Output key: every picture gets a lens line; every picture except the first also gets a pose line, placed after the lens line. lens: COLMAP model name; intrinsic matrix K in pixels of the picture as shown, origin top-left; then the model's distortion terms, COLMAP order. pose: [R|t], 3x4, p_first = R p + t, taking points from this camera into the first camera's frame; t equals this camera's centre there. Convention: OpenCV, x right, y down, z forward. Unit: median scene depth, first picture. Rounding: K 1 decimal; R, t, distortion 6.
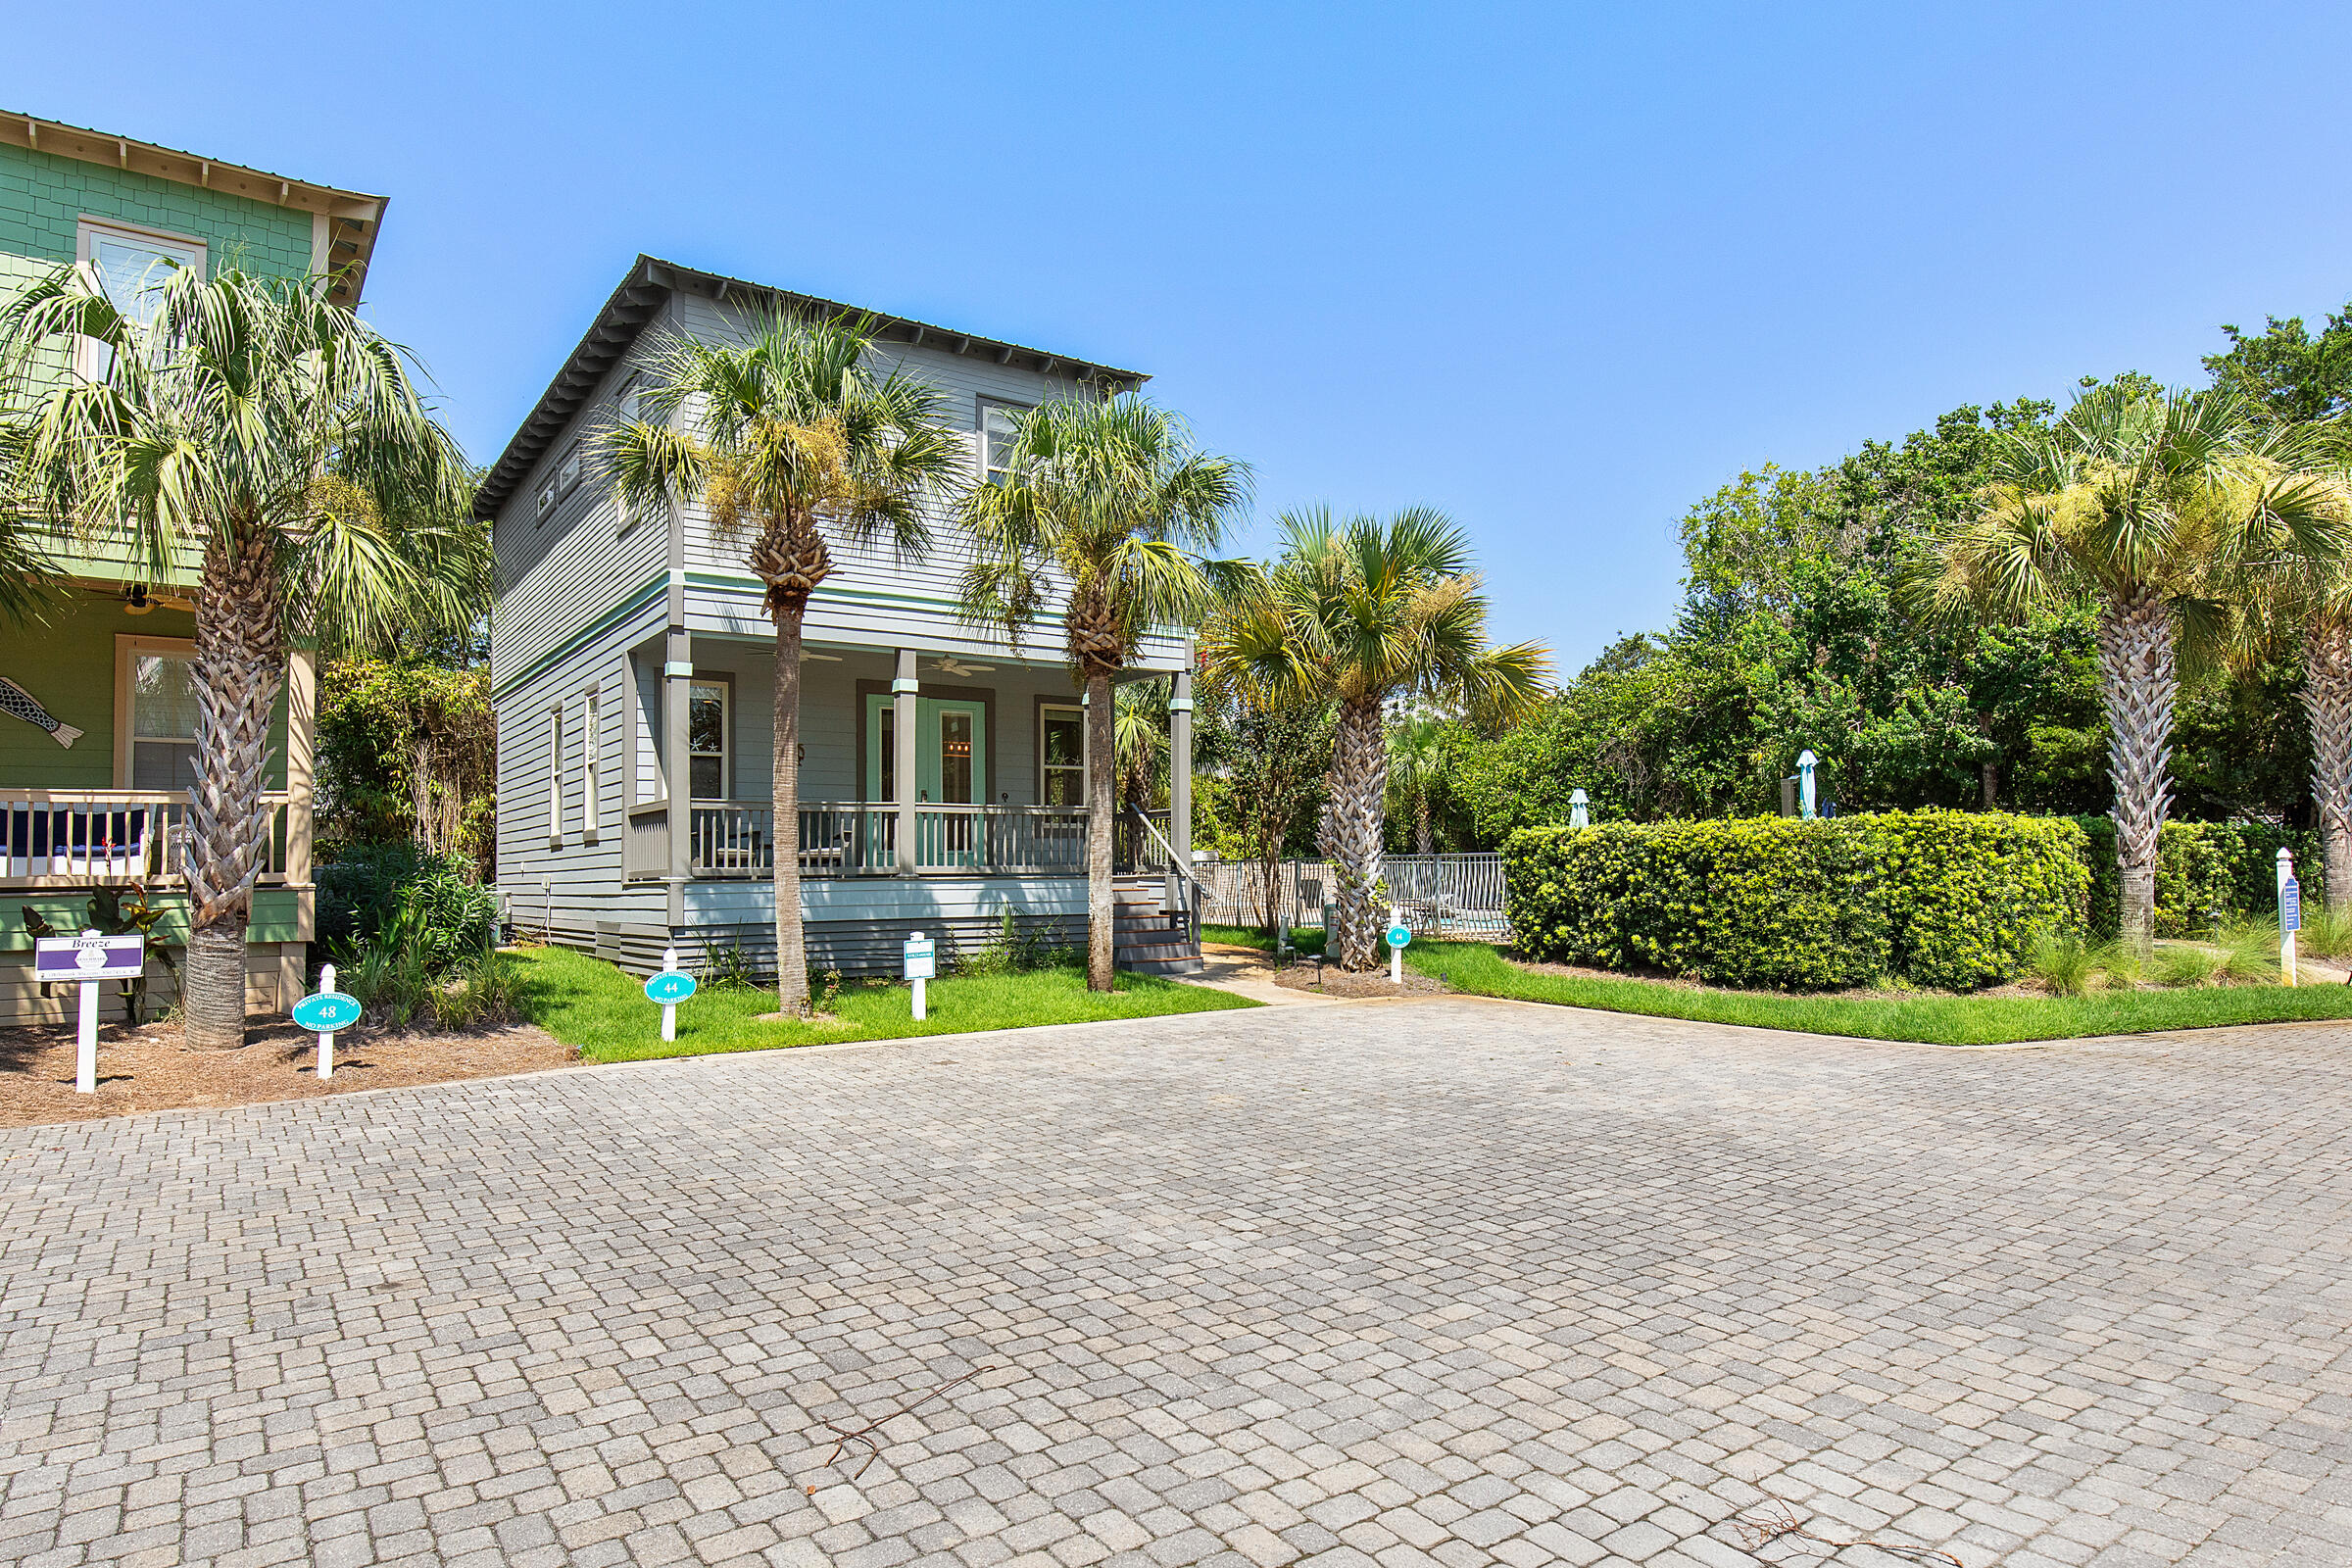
lens RADIAL K [[1367.2, 0, 1176.0], [0, 1367.2, 784.0], [0, 0, 1]] dist [0.011443, 0.000362]
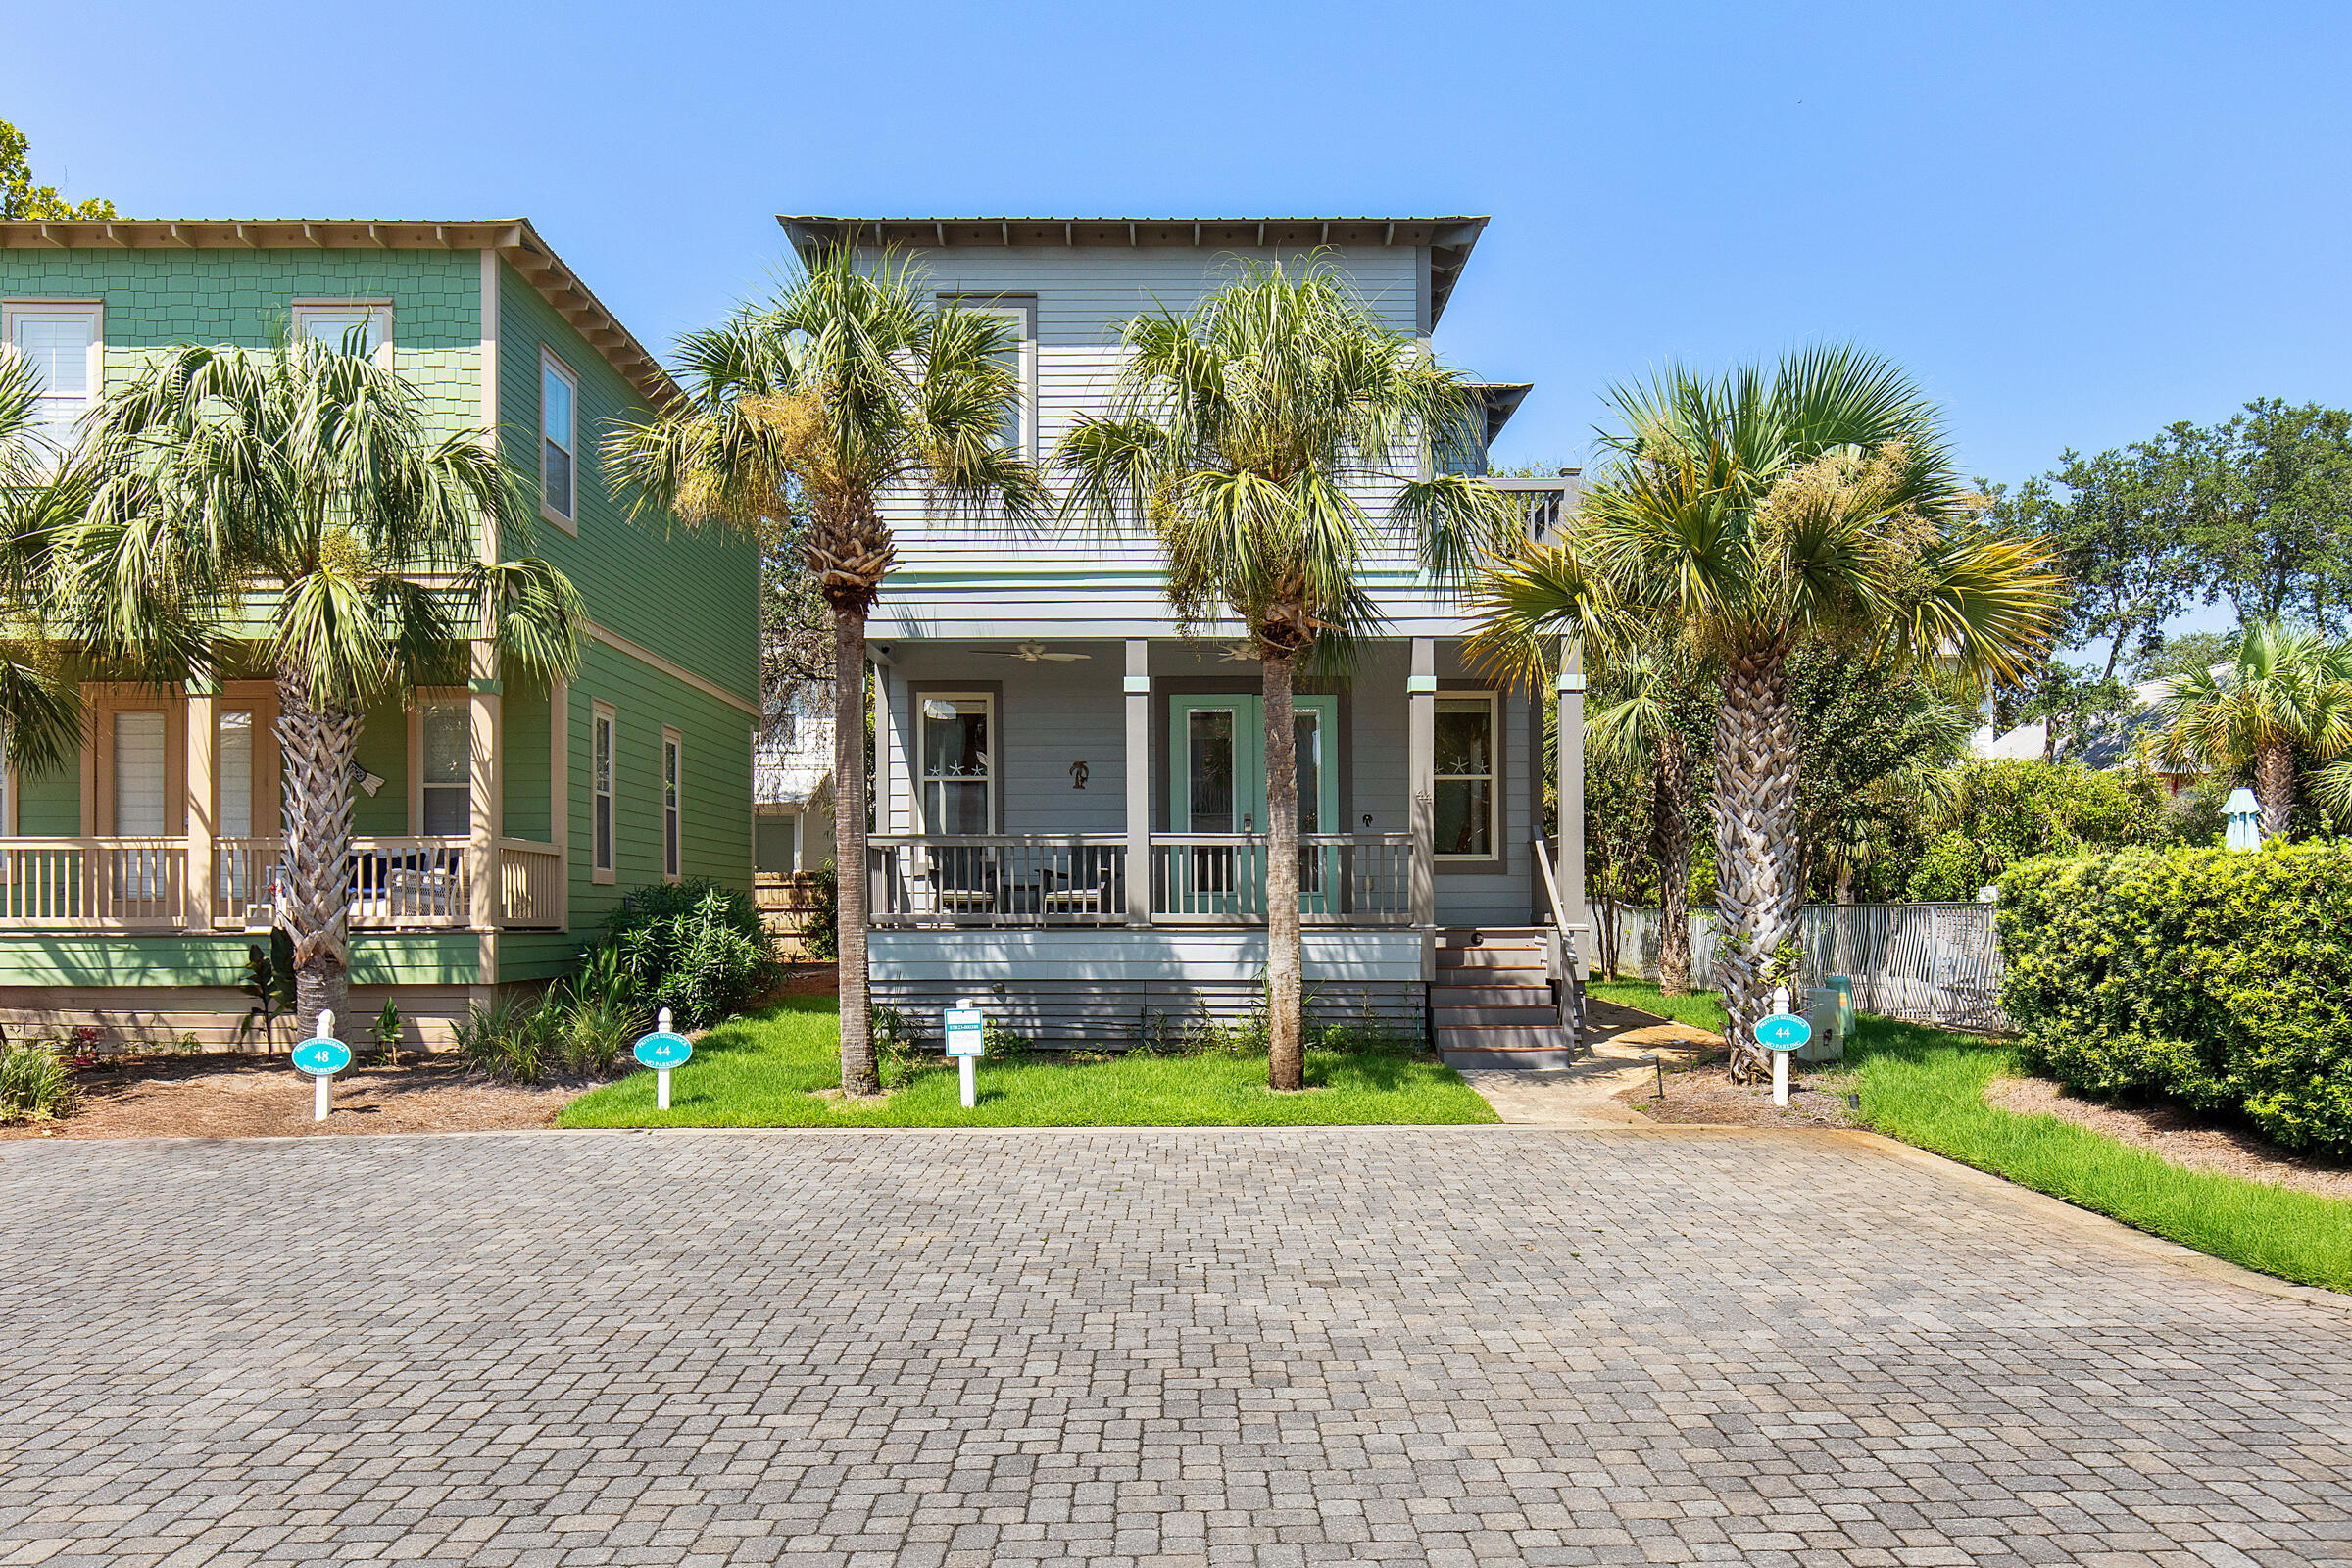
lens RADIAL K [[1796.1, 0, 1179.0], [0, 1796.1, 836.7], [0, 0, 1]] dist [0.006960, -0.001832]
pose [[0.828835, -0.012763, -0.559348, 0.451713], [0.027869, 0.999441, 0.018491, -0.003173], [0.558799, -0.030914, 0.828727, 0.170065]]
